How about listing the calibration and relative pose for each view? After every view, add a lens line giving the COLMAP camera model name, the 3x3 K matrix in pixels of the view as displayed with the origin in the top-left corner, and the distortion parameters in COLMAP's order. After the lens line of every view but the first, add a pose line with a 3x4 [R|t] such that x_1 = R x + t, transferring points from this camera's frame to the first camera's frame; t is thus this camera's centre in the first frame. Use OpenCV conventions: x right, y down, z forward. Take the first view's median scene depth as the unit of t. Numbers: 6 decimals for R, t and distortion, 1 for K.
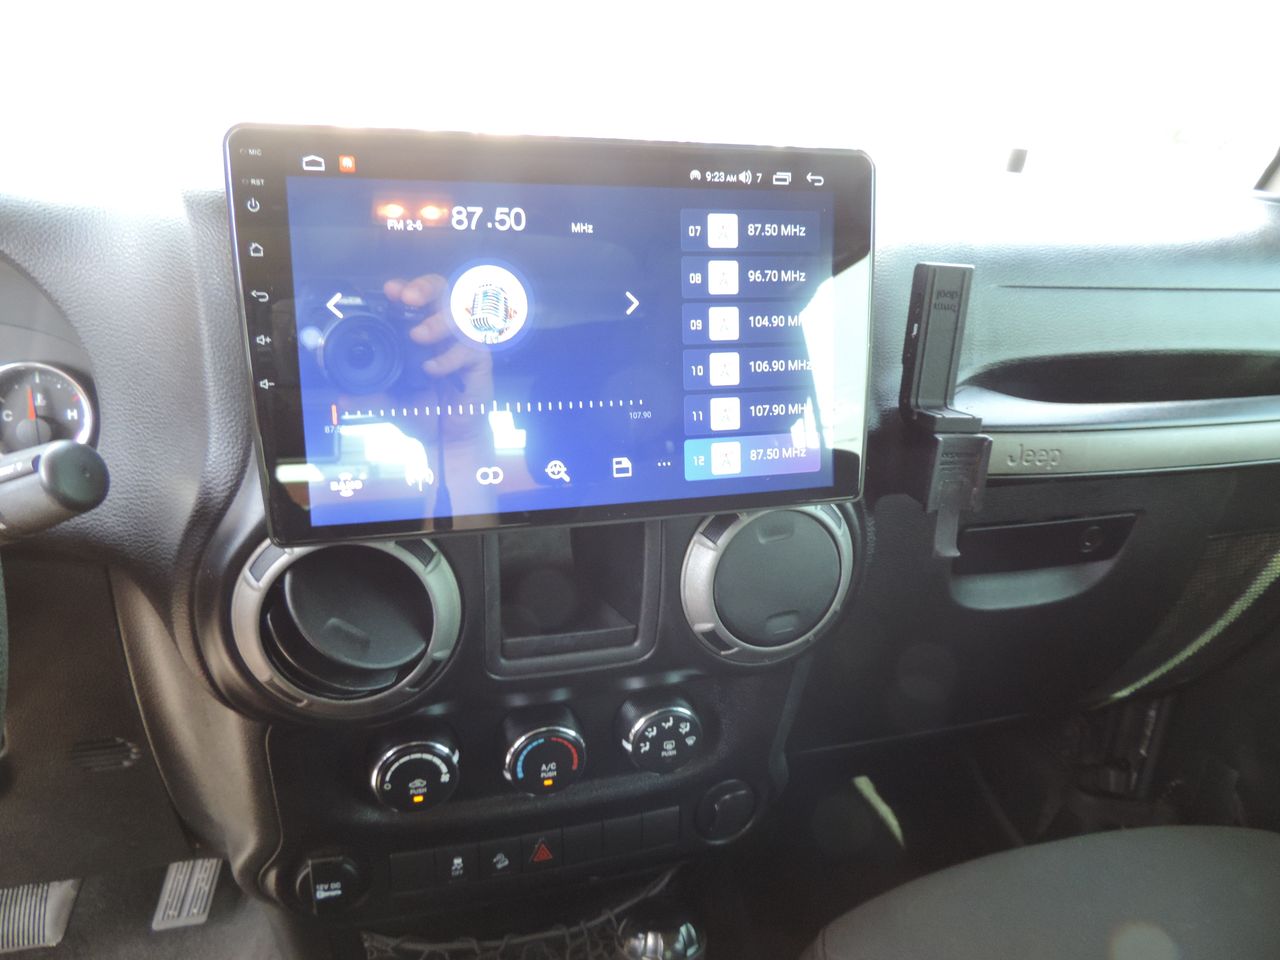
lens RADIAL K [[900.0, 0, 640.0], [0, 900.0, 480.0], [0, 0, 1]] dist [-0.007489, 0.009839]
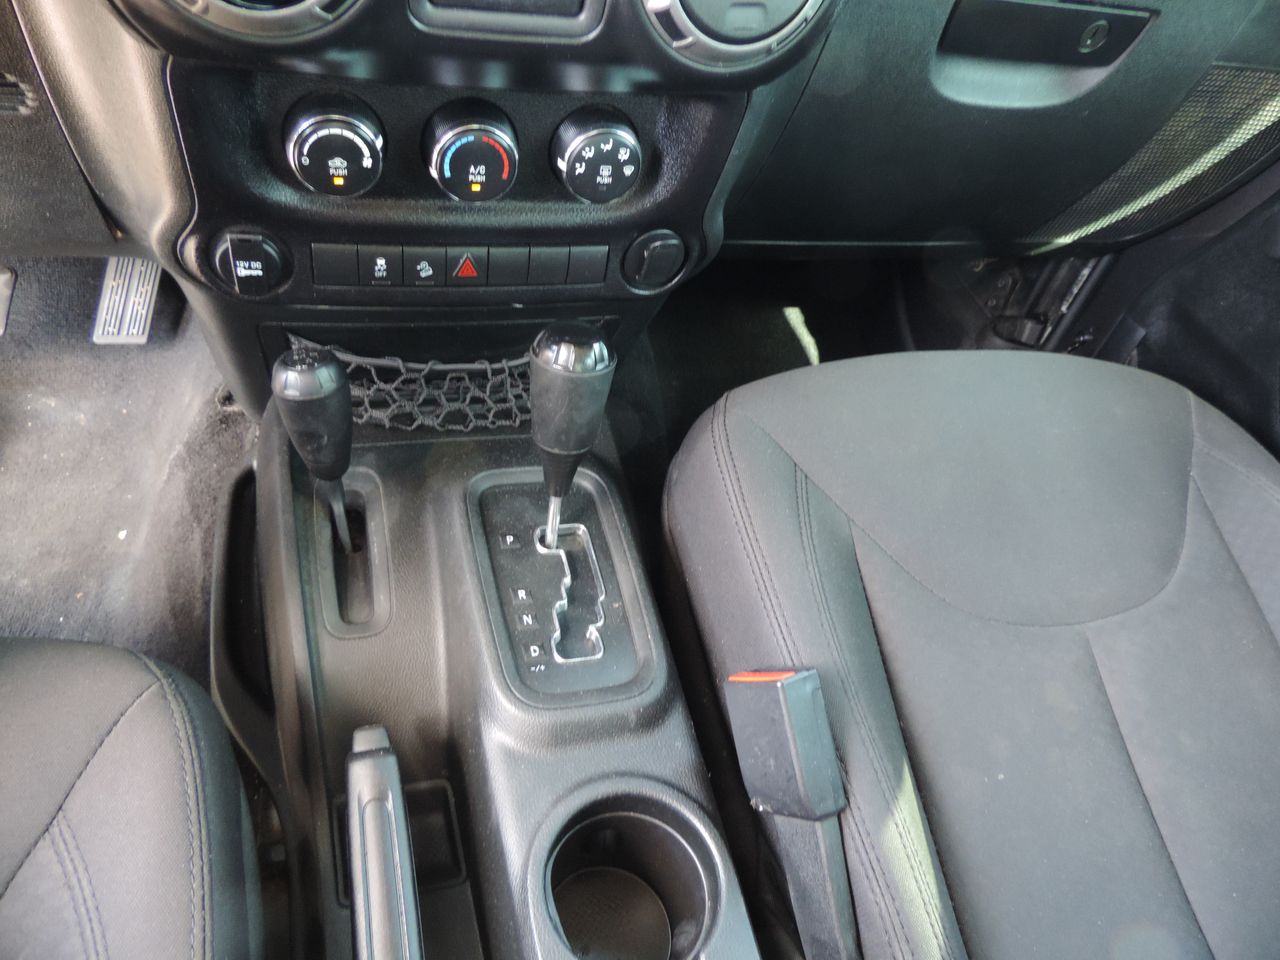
lens RADIAL K [[885.3, 0, 640.0], [0, 885.3, 480.0], [0, 0, 1]] dist [-0.006463, -0.000817]
pose [[0.989724, 0.122533, 0.073700, 0.039723], [-0.142299, 0.894654, 0.423491, 0.184918], [-0.014044, -0.429627, 0.902897, 0.004251]]
